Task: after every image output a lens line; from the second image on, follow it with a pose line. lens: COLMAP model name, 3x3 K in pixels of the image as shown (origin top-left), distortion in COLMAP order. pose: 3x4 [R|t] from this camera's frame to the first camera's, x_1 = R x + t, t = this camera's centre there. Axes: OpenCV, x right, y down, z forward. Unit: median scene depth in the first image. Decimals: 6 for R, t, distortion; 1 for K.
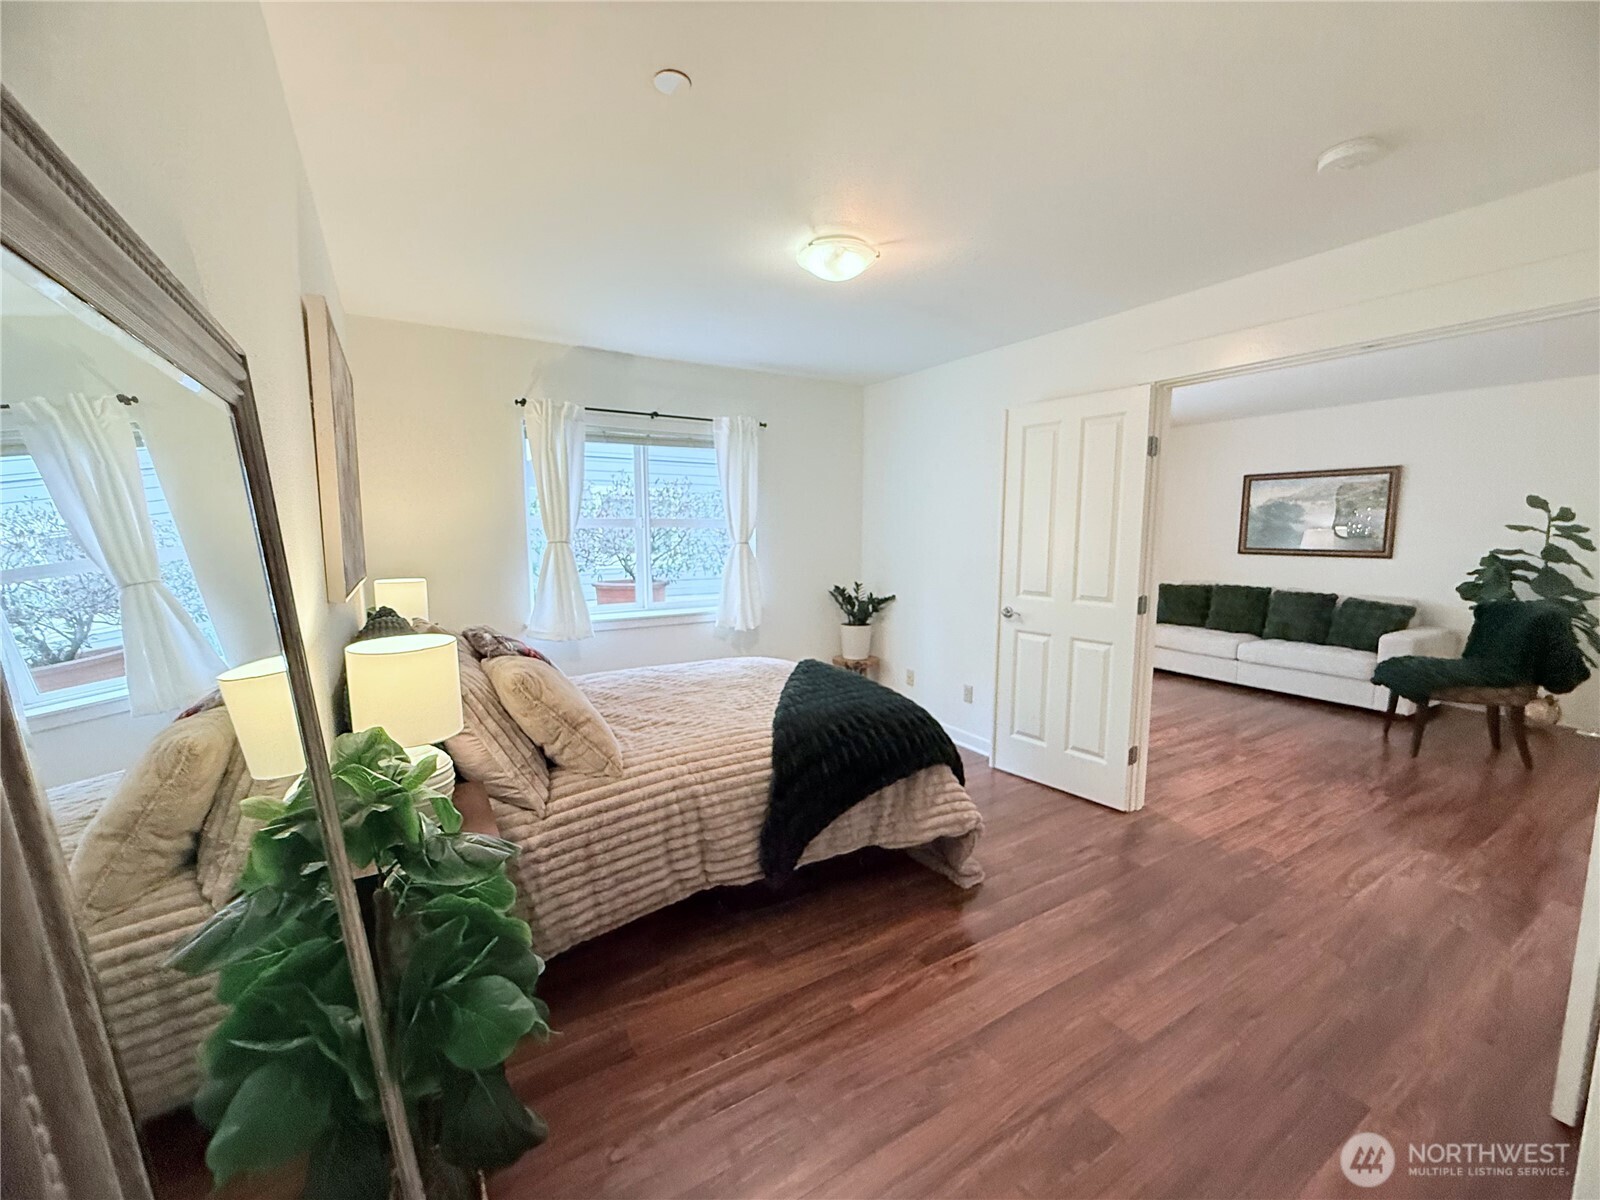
lens RADIAL K [[638.5, 0, 789.1], [0, 638.5, 601.1], [0, 0, 1]] dist [-0.006676, 0.001115]
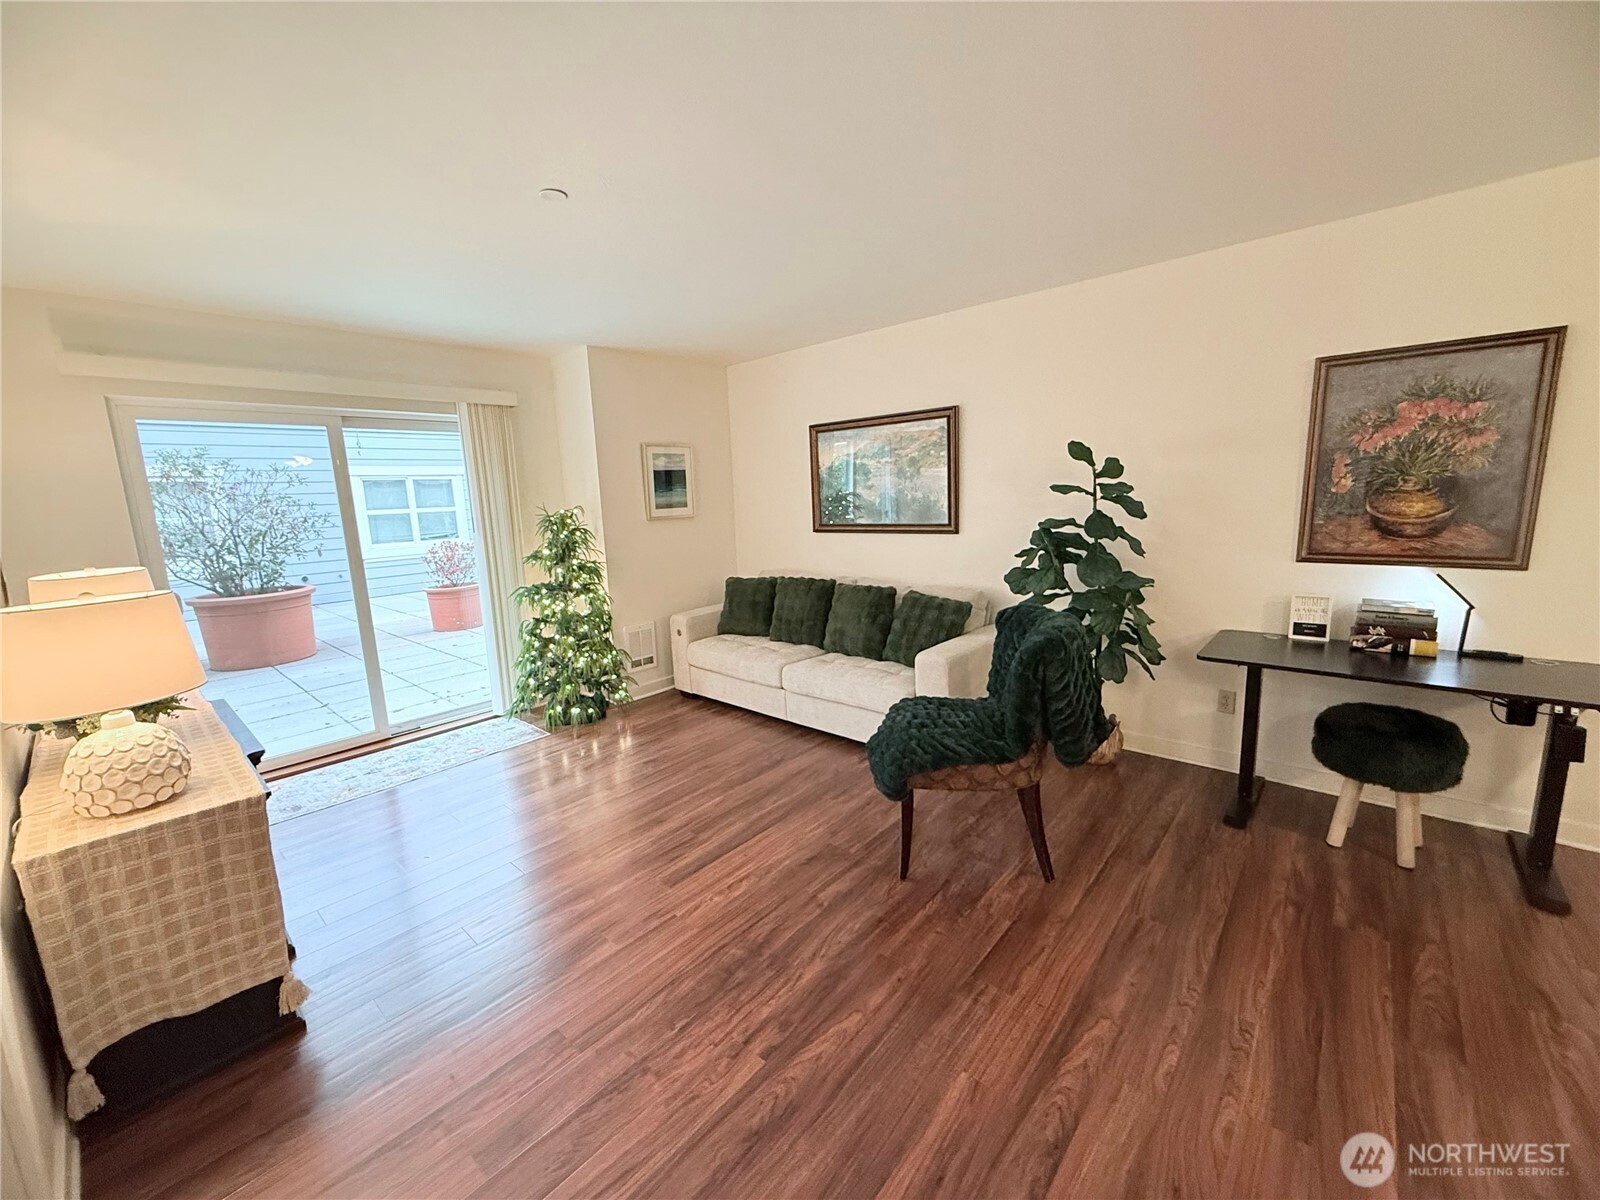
lens RADIAL K [[638.5, 0, 796.0], [0, 638.5, 608.9], [0, 0, 1]] dist [-0.006676, 0.001115]
pose [[0.951768, -0.093333, 0.292277, 0.543956], [0.076401, 0.994698, 0.068845, -0.045530], [-0.297153, -0.043194, 0.953852, 0.341500]]
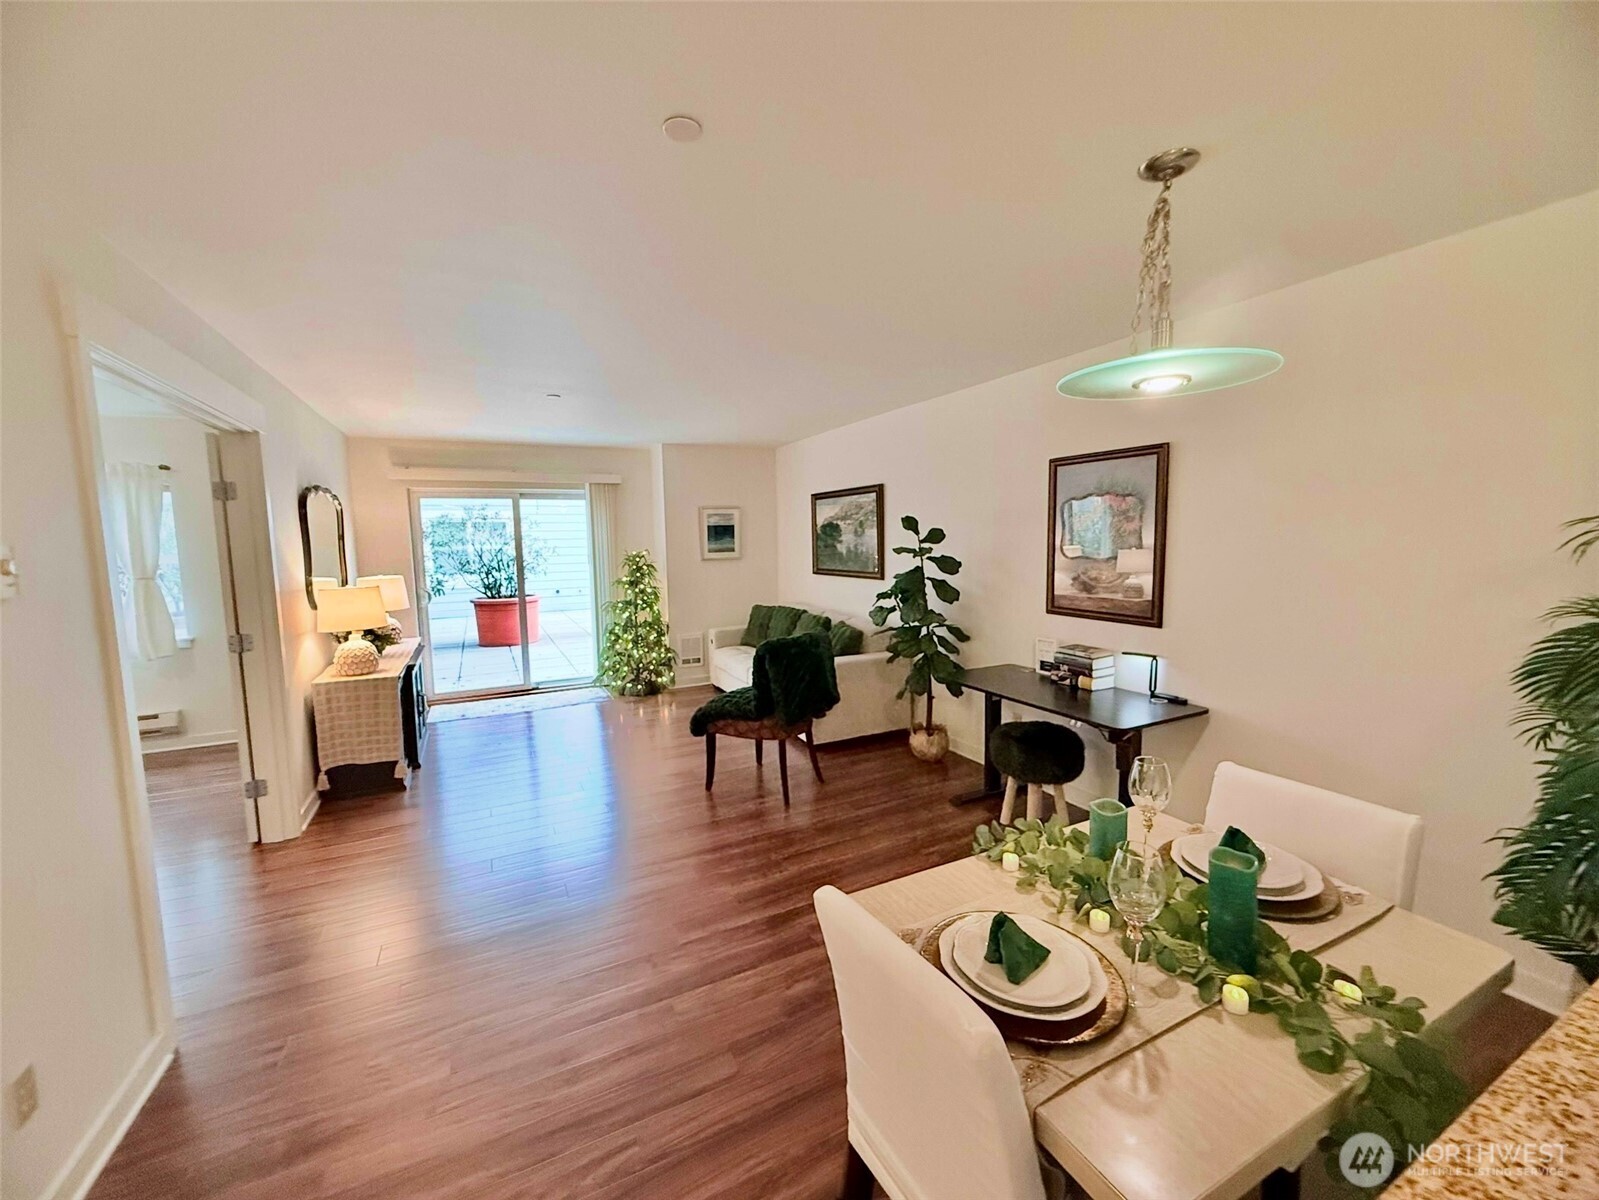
lens RADIAL K [[639.8, 0, 788.1], [0, 639.8, 607.9], [0, 0, 1]] dist [0.001243, 0.000445]
pose [[0.996814, -0.011950, -0.078856, 0.884393], [0.011570, 0.999919, -0.005276, -0.021064], [0.078913, 0.004347, 0.996872, 0.018490]]
